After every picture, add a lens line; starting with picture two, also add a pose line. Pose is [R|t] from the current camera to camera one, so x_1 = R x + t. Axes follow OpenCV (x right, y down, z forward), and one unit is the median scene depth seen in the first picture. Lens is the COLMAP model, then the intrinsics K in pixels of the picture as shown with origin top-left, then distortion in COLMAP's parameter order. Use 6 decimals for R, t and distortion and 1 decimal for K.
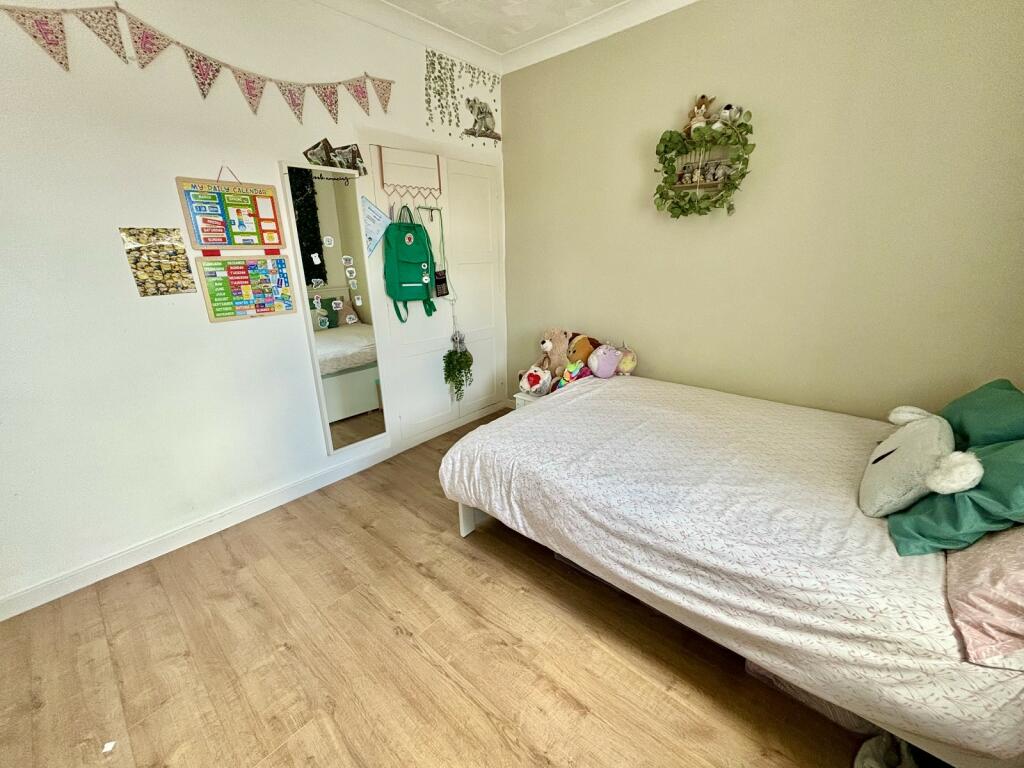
lens RADIAL K [[410.3, 0, 509.7], [0, 410.3, 382.1], [0, 0, 1]] dist [-0.000571, 0.000175]
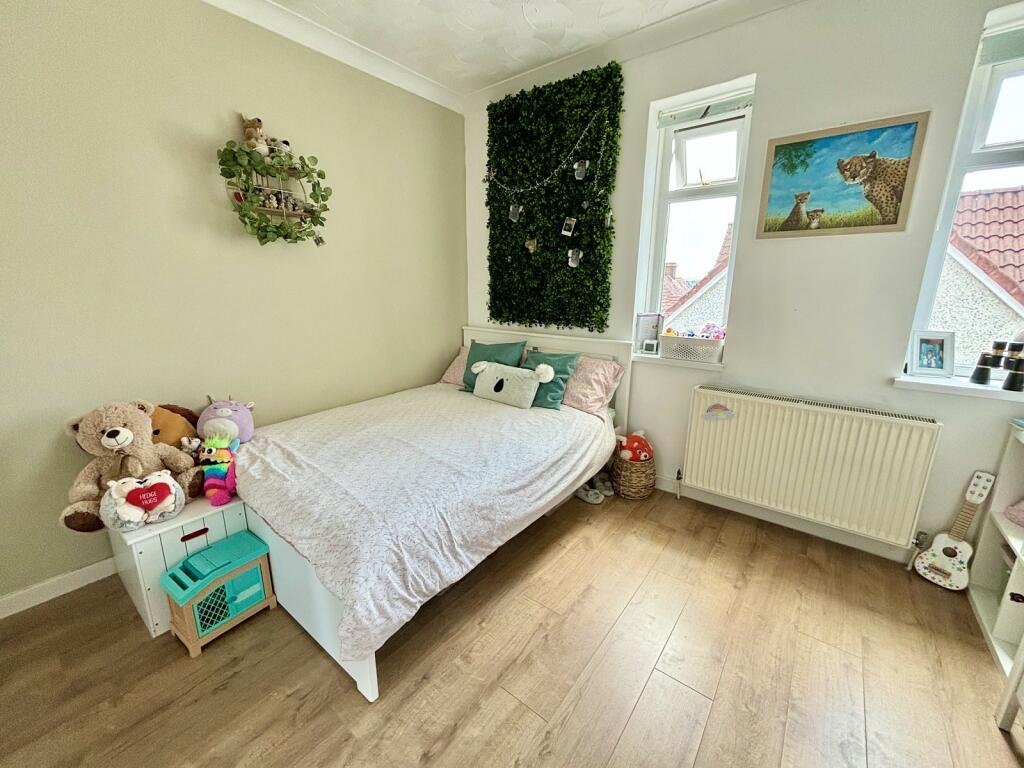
lens RADIAL K [[410.3, 0, 509.7], [0, 410.3, 382.1], [0, 0, 1]] dist [-0.000571, 0.000175]
pose [[-0.046610, -0.220720, 0.974223, -0.839357], [0.307167, 0.924861, 0.224232, -0.219514], [-0.950513, 0.309701, 0.024690, 0.808671]]
